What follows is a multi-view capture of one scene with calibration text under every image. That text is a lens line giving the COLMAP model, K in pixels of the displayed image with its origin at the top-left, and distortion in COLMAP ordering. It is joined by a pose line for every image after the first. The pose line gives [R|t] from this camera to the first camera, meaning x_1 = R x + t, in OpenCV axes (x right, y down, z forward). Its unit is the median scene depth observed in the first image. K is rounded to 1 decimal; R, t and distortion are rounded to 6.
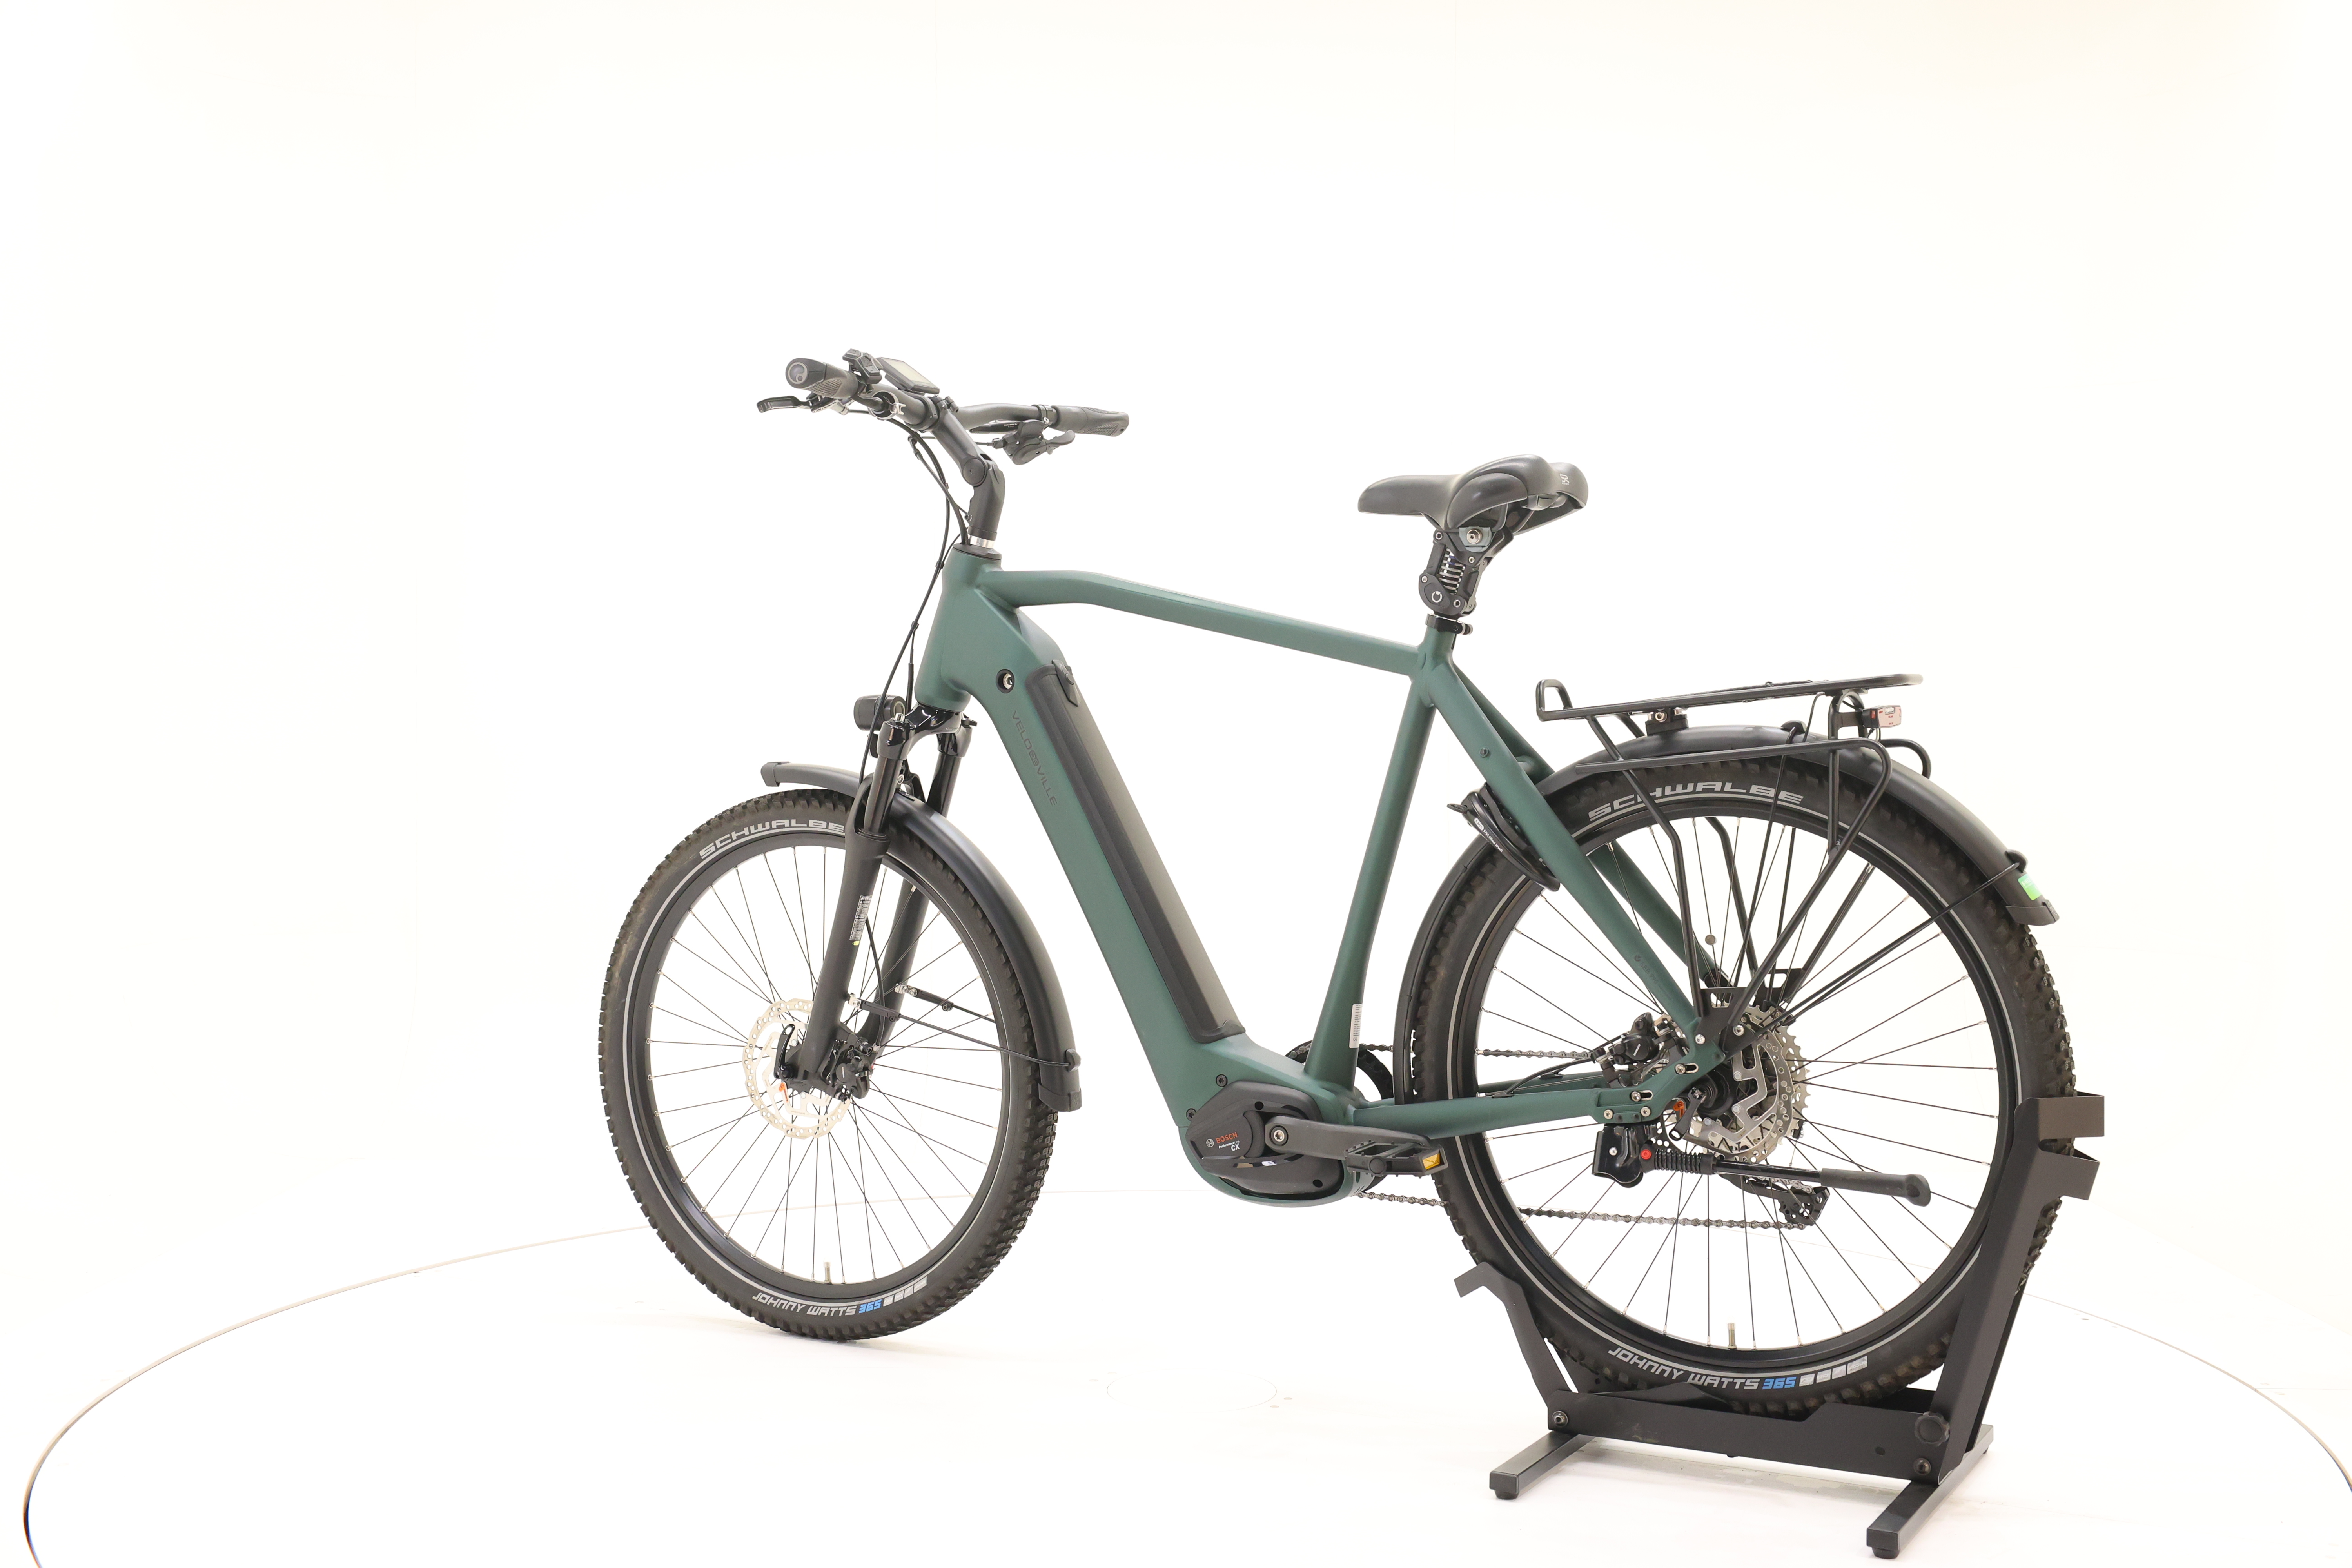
lens RADIAL K [[2530.7, 0, 1177.0], [0, 2530.7, 775.4], [0, 0, 1]] dist [-0.001358, 0.000000]
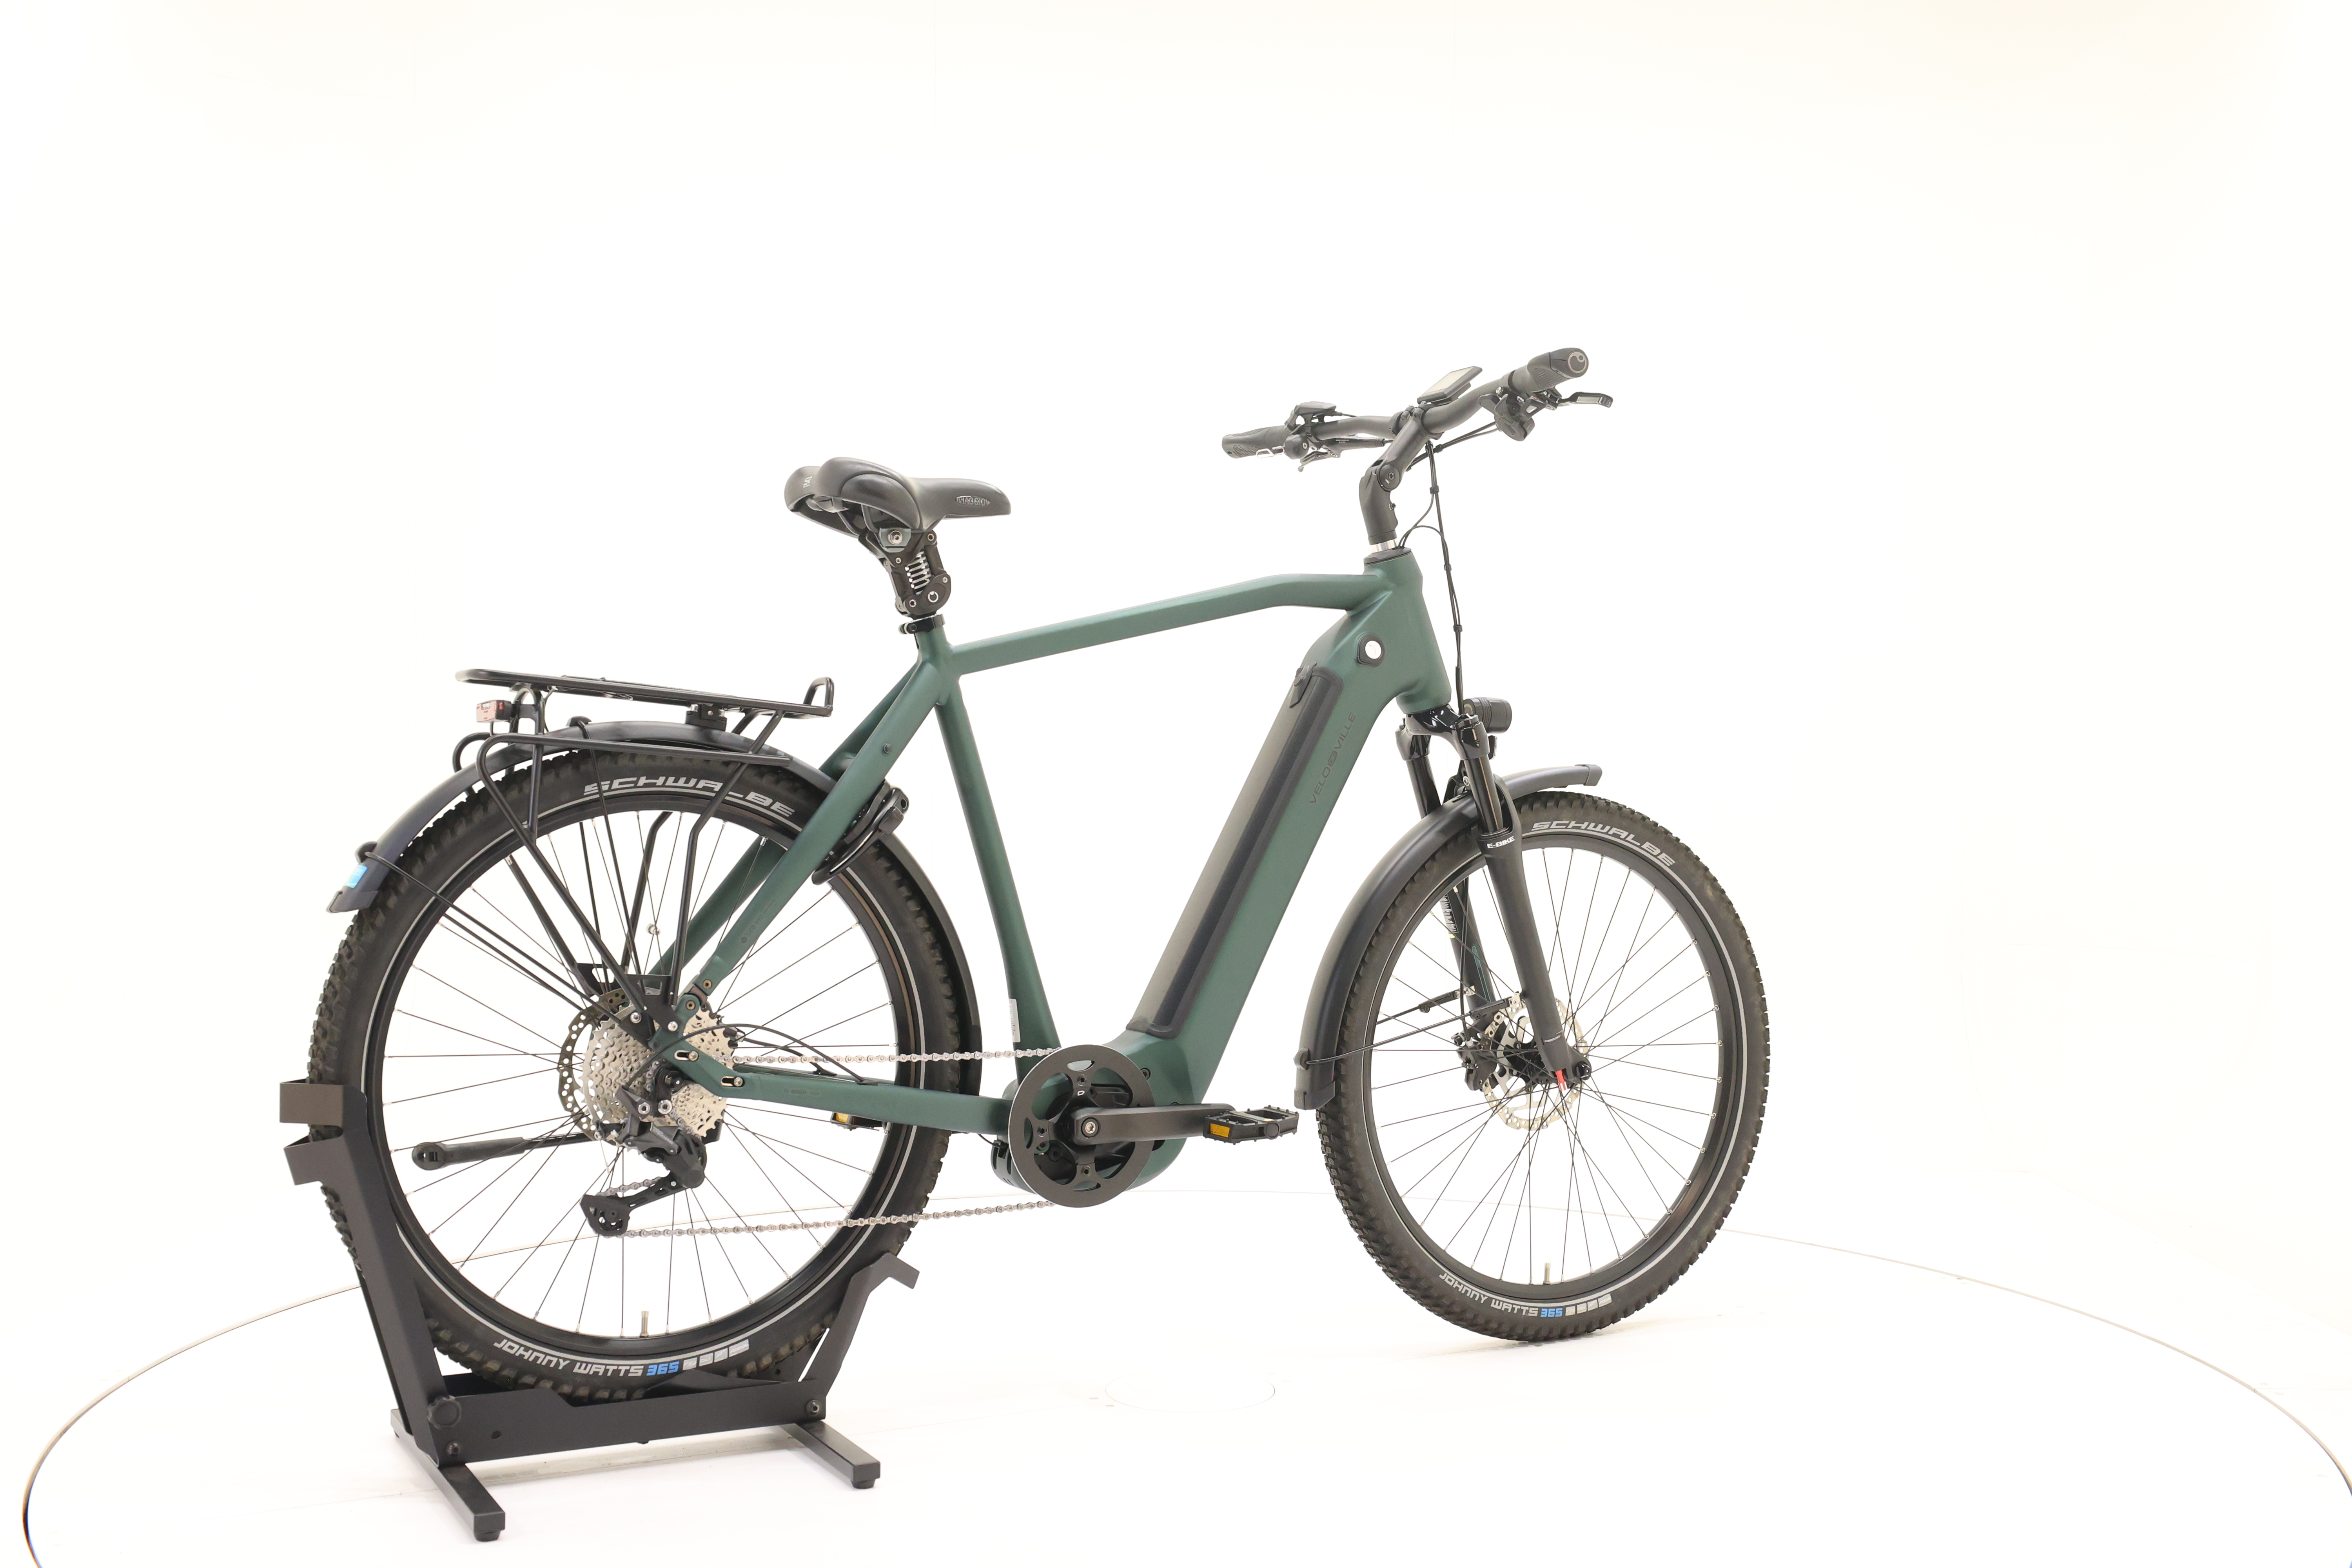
lens RADIAL K [[2530.7, 0, 1174.2], [0, 2530.7, 779.2], [0, 0, 1]] dist [-0.001358, 0.000000]
pose [[-0.549277, 0.009657, -0.835585, 0.897610], [-0.020652, 0.999471, 0.025126, -0.024884], [0.835385, 0.031058, -0.548787, 1.635763]]
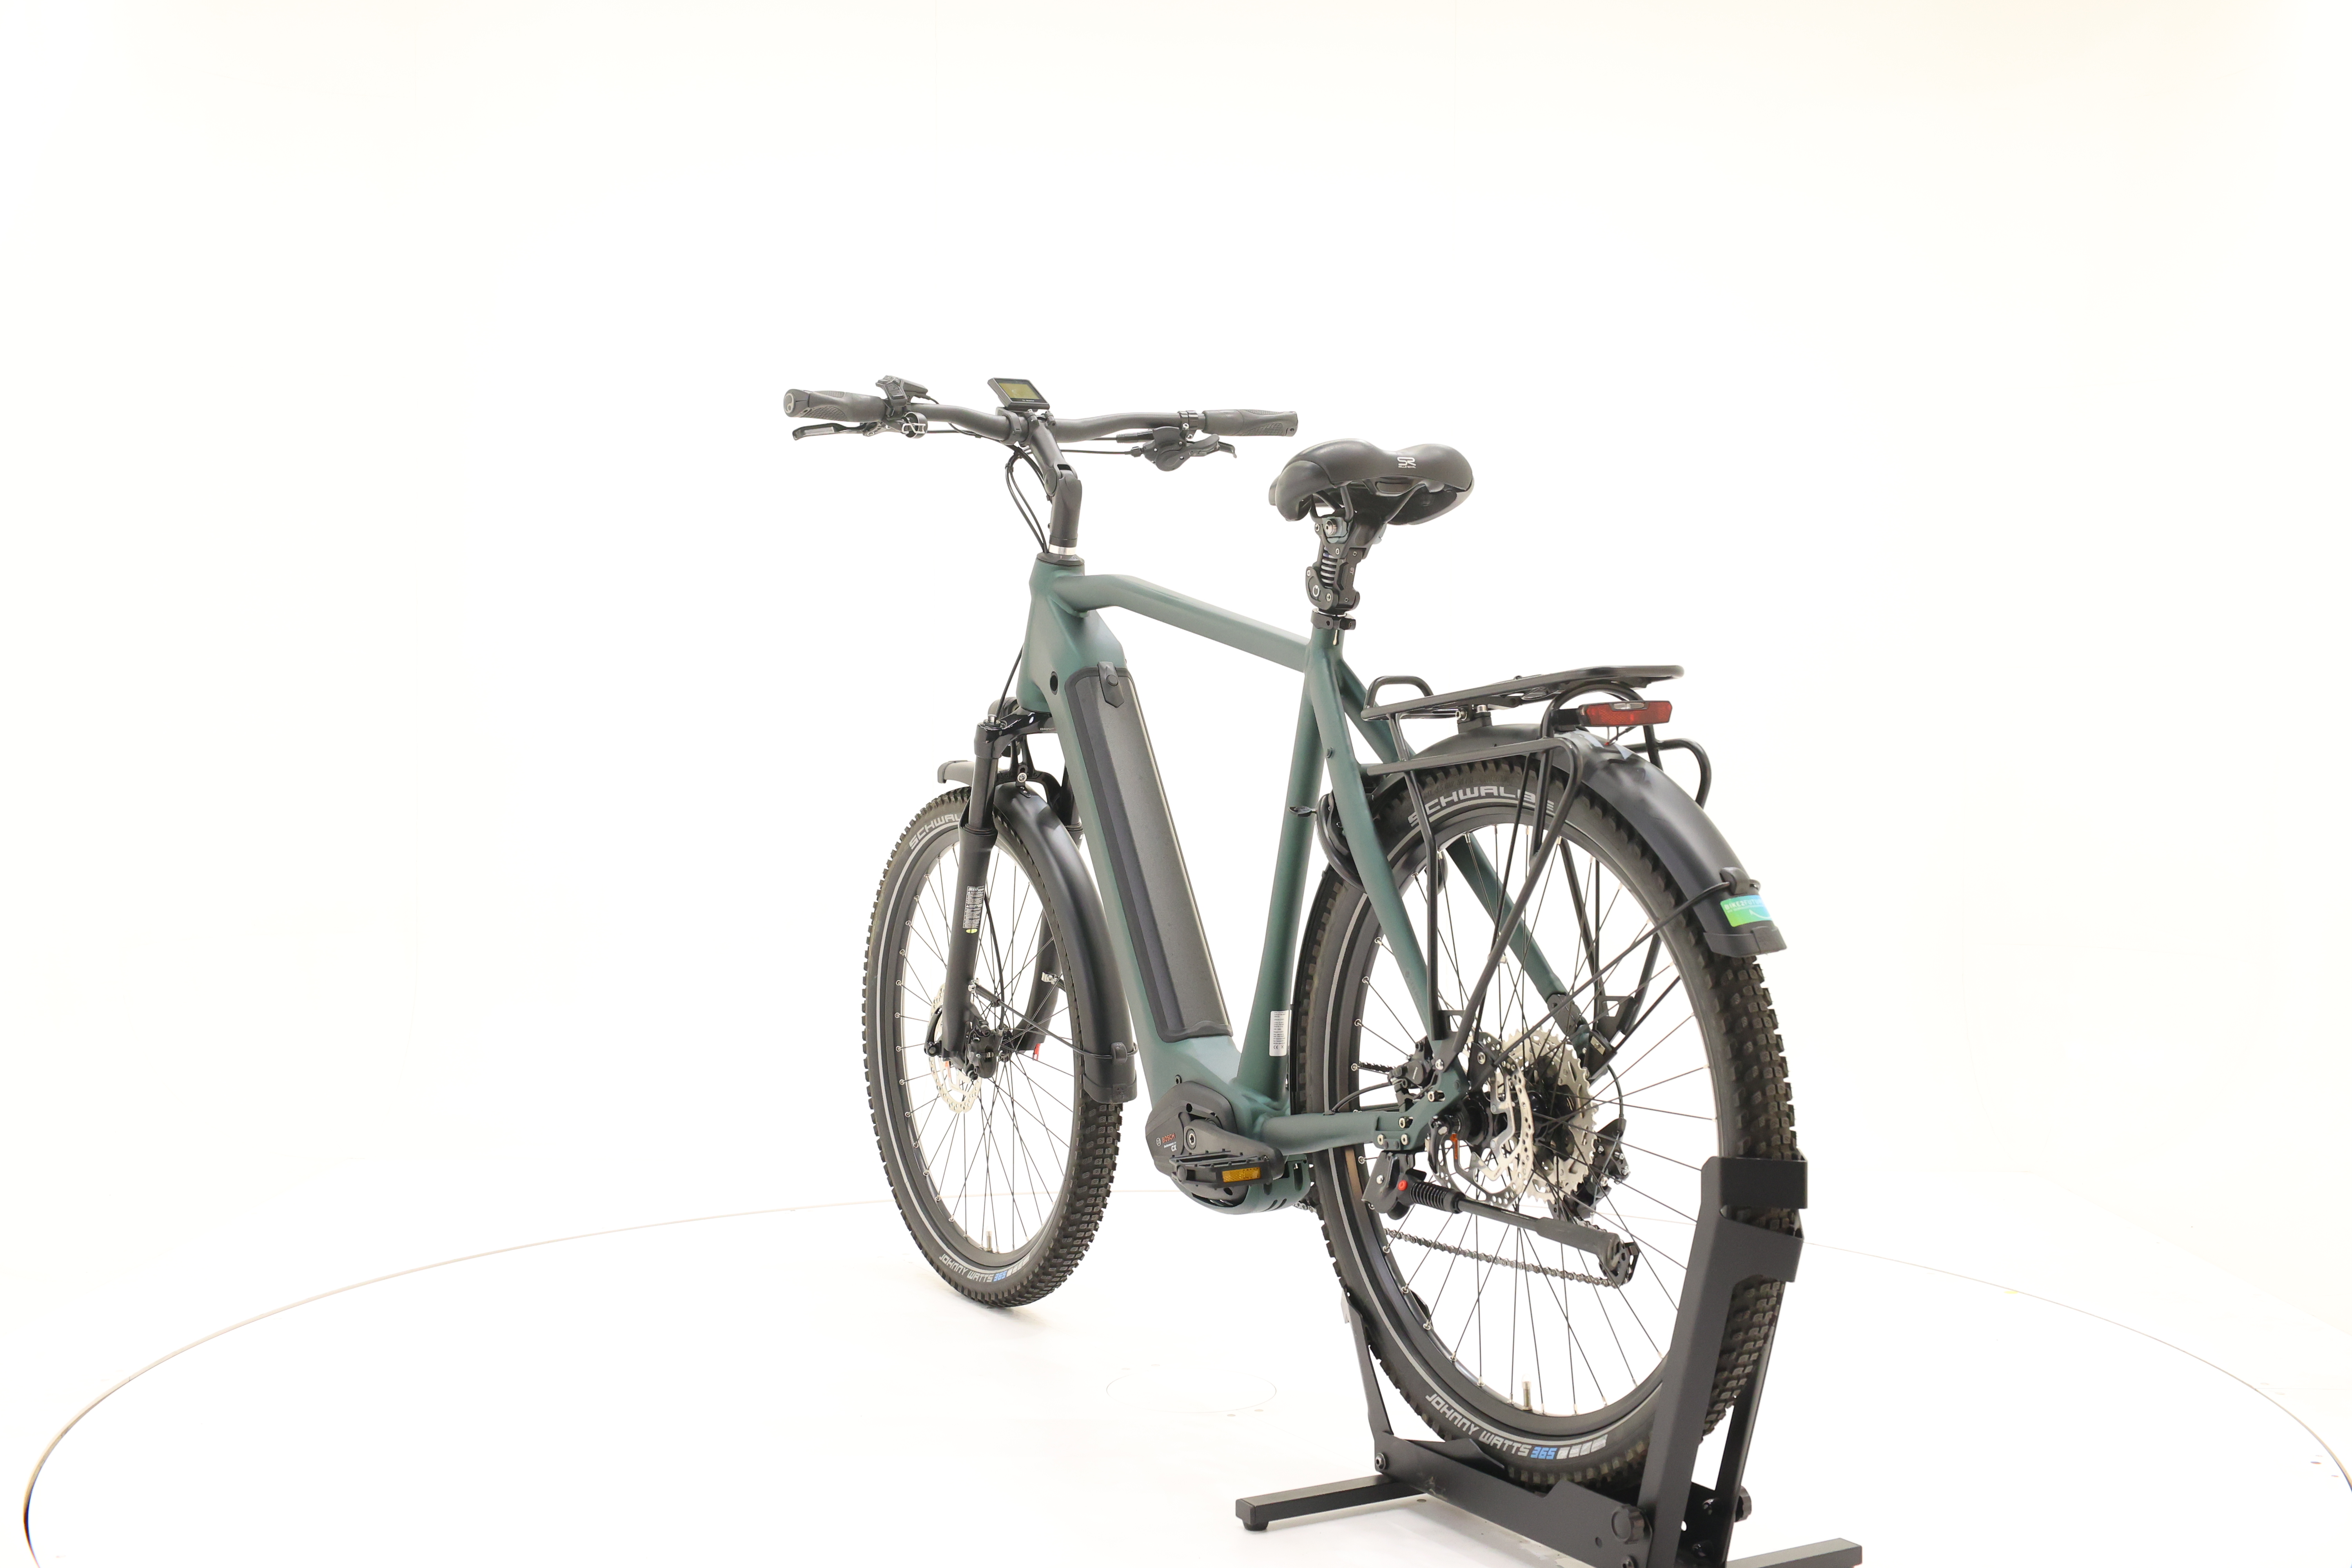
lens RADIAL K [[2530.7, 0, 1178.0], [0, 2530.7, 775.7], [0, 0, 1]] dist [-0.001358, 0.000000]
pose [[0.858504, 0.008212, -0.512742, 0.544807], [-0.009458, 0.999955, 0.000178, -0.000085], [0.512720, 0.004697, 0.858543, 0.146495]]
